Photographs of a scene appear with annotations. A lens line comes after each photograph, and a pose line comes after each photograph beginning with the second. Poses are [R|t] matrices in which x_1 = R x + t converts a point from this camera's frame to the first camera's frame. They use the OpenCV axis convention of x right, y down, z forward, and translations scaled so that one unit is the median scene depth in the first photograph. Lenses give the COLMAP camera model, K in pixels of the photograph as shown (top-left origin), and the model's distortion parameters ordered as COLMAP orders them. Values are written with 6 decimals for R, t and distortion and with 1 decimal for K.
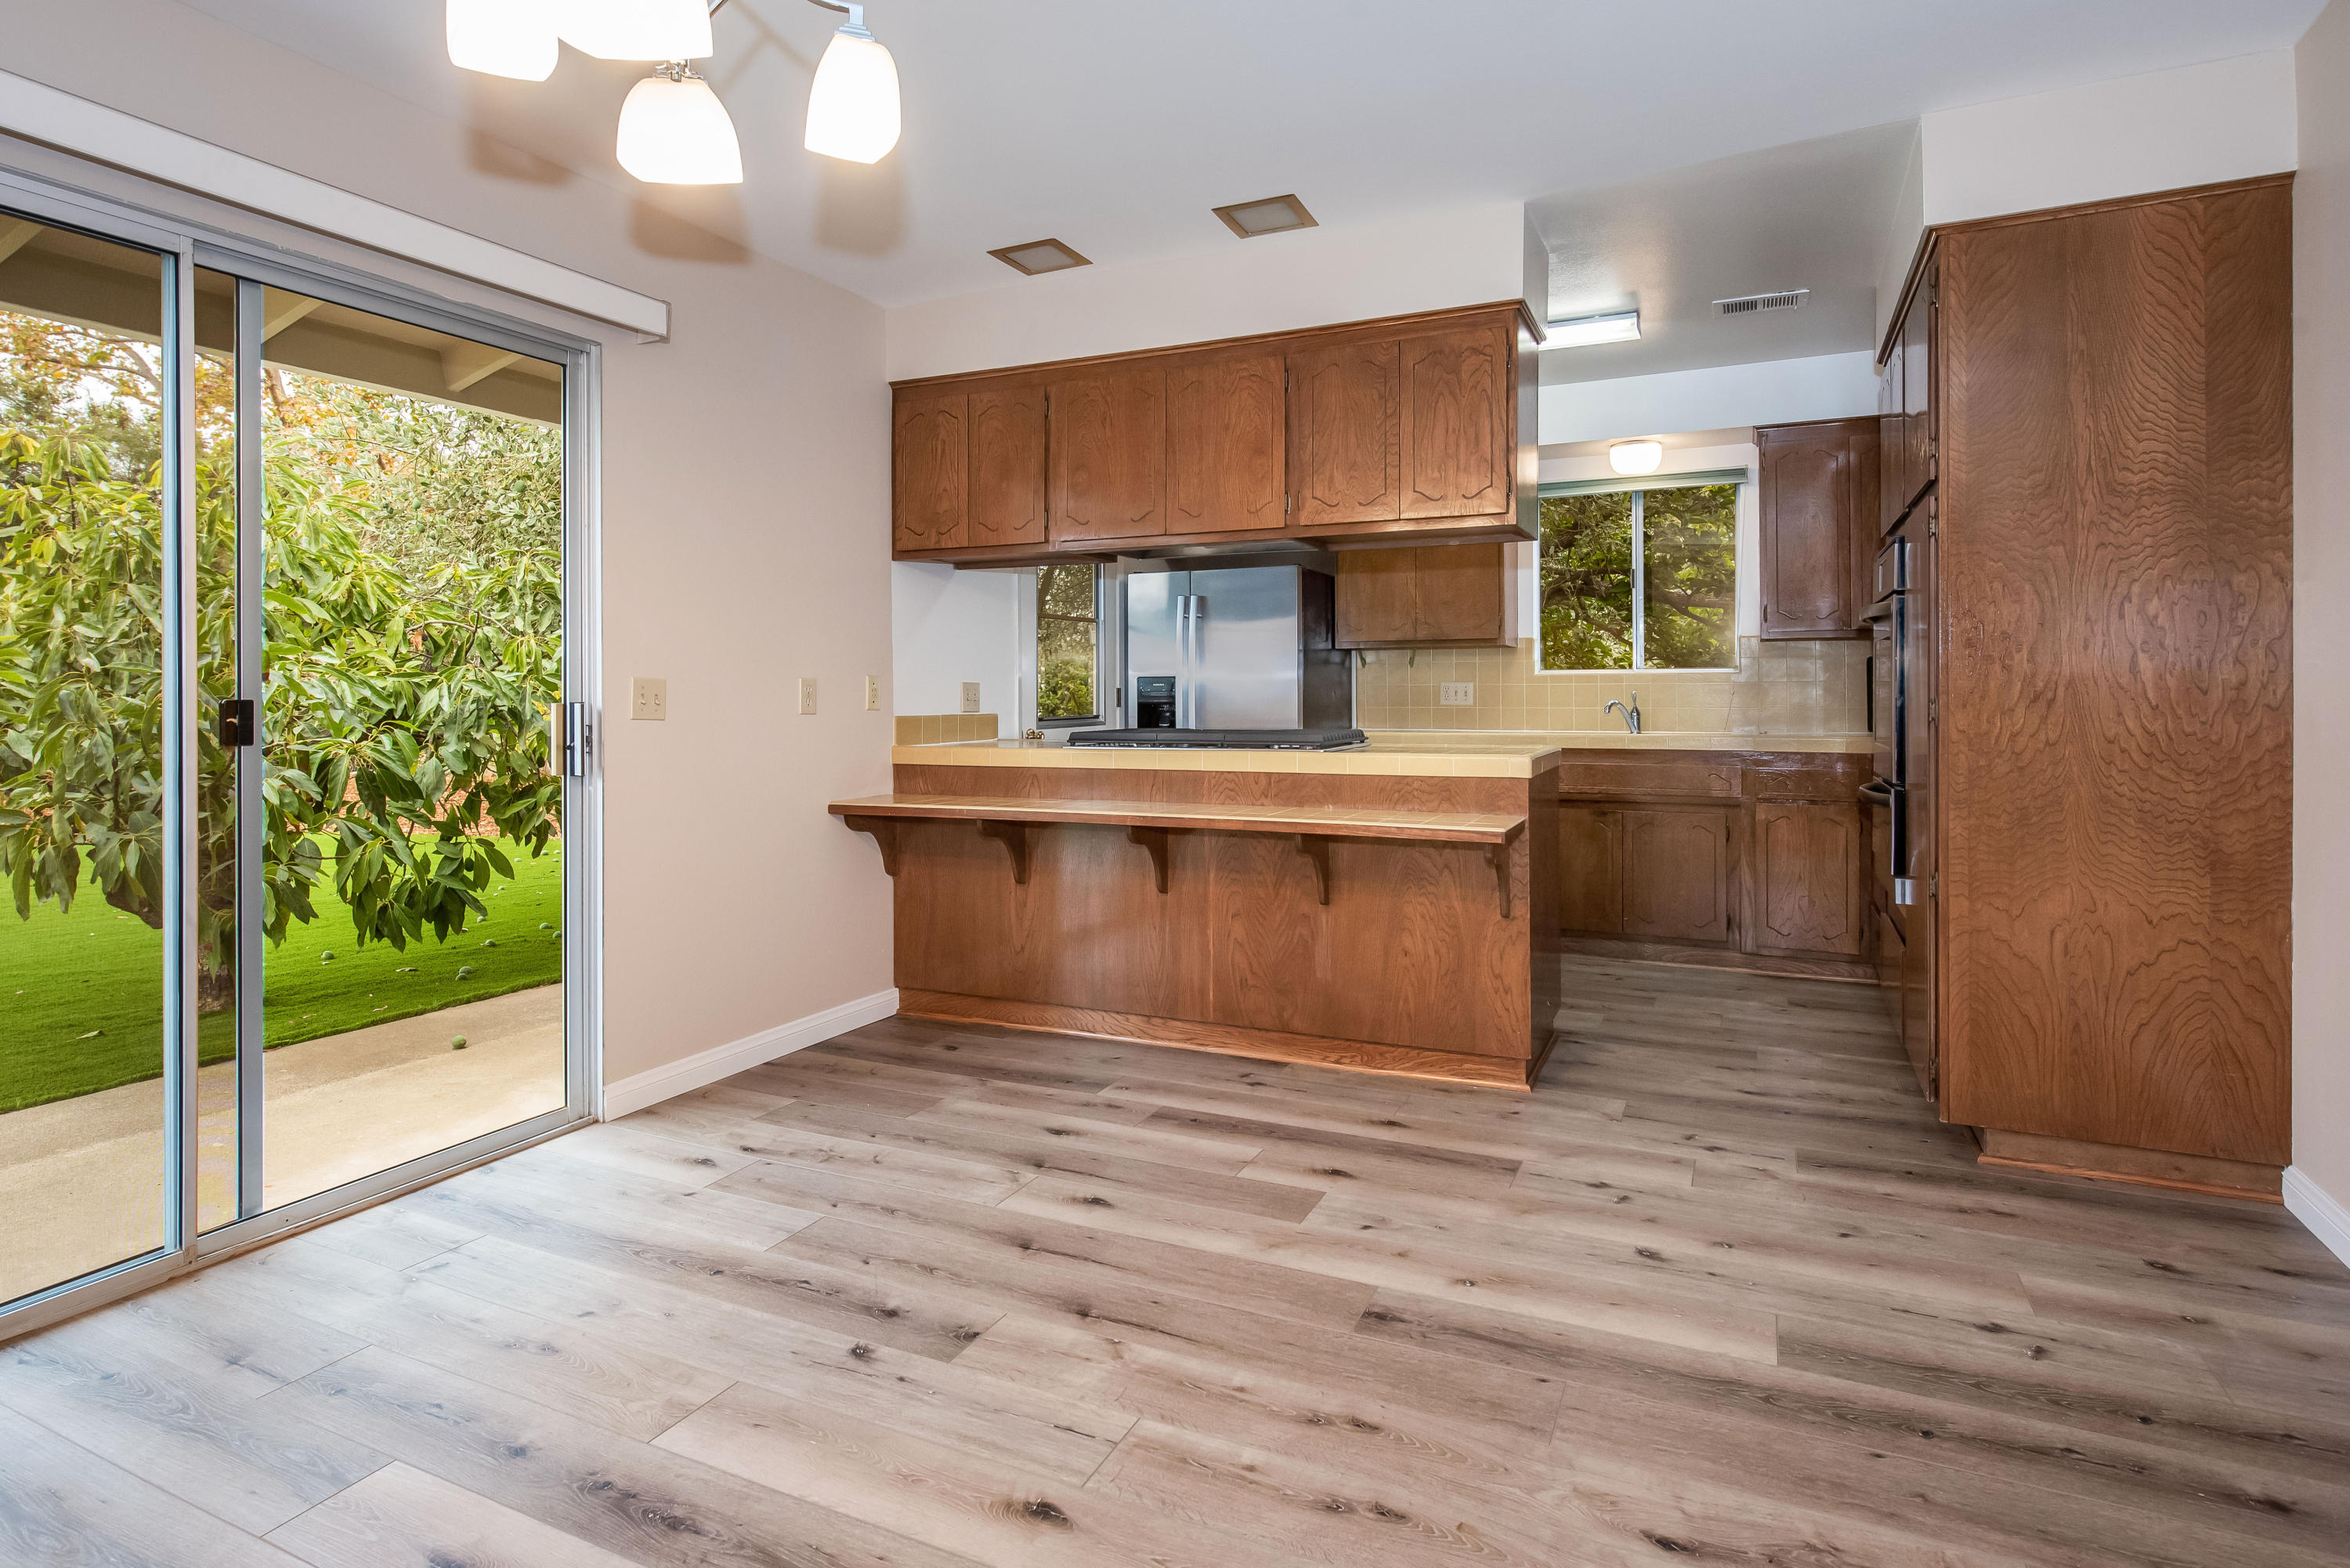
lens RADIAL K [[1230.6, 0, 1183.5], [0, 1230.6, 703.9], [0, 0, 1]] dist [-0.004234, -0.000202]
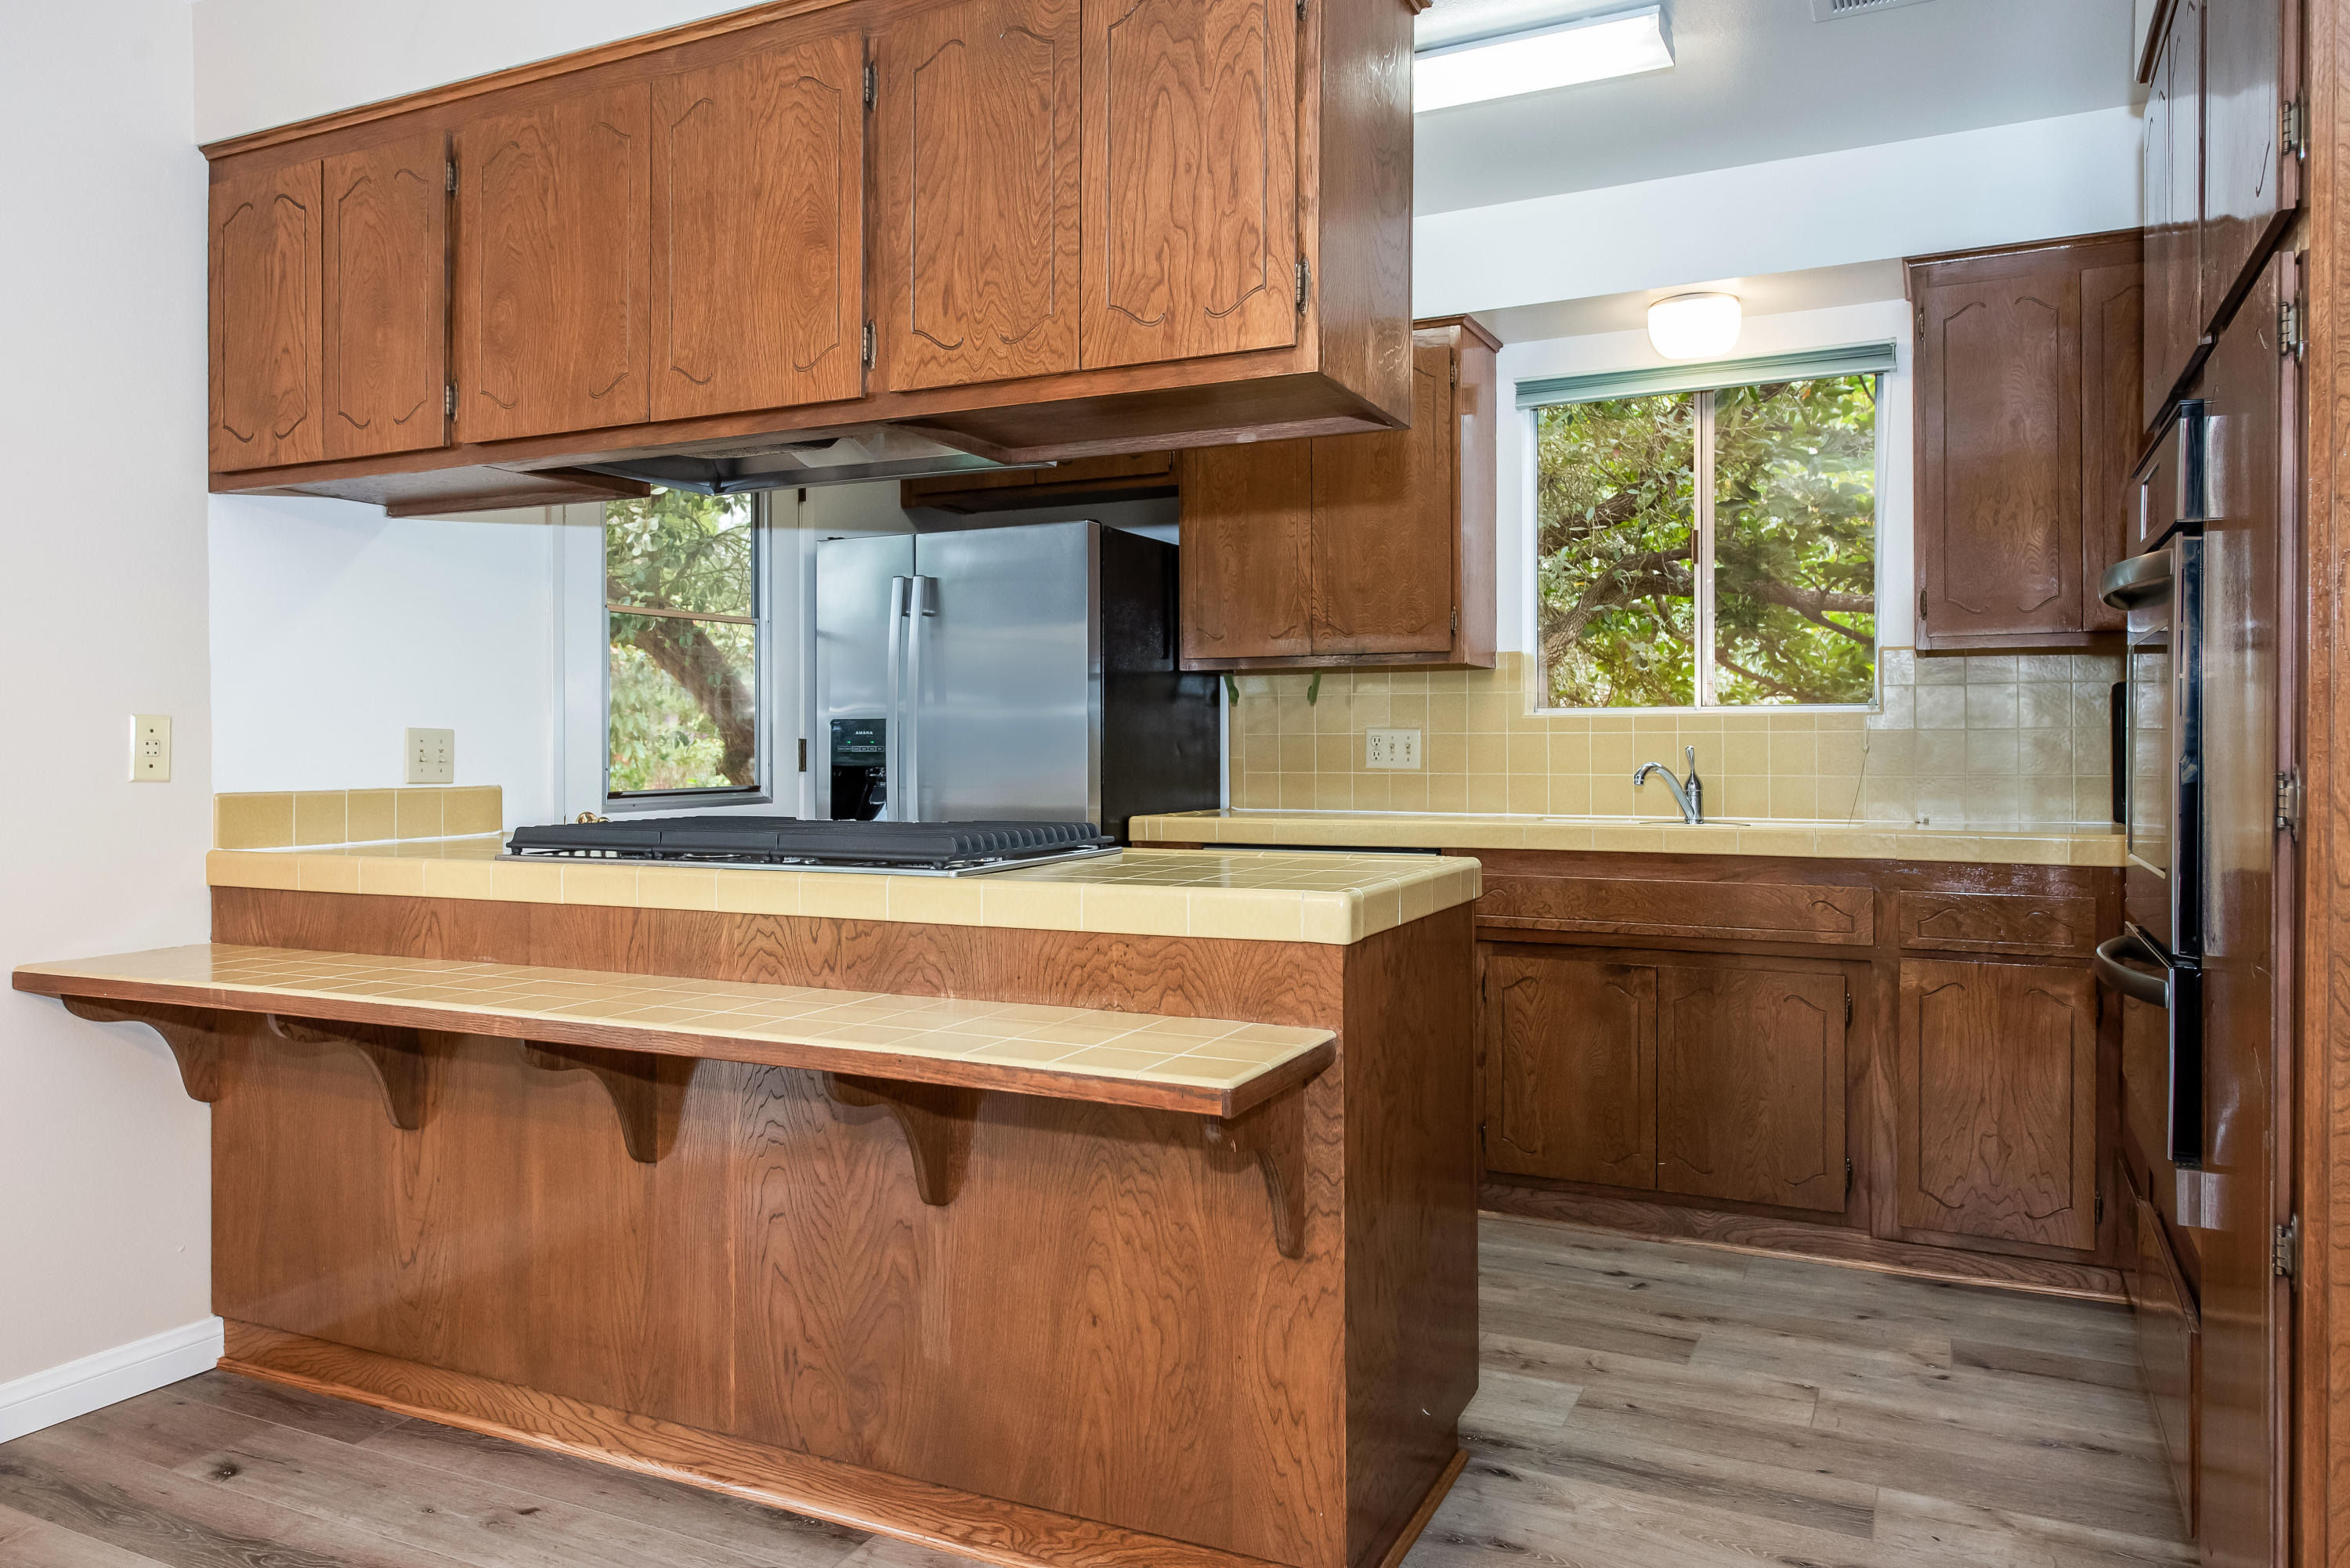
lens RADIAL K [[1612.7, 0, 1173.4], [0, 1612.7, 771.8], [0, 0, 1]] dist [-0.000977, 0.000366]
pose [[0.999840, 0.001735, -0.017812, 0.184905], [-0.001590, 0.999966, 0.008151, -0.005281], [0.017826, -0.008121, 0.999808, 0.336340]]
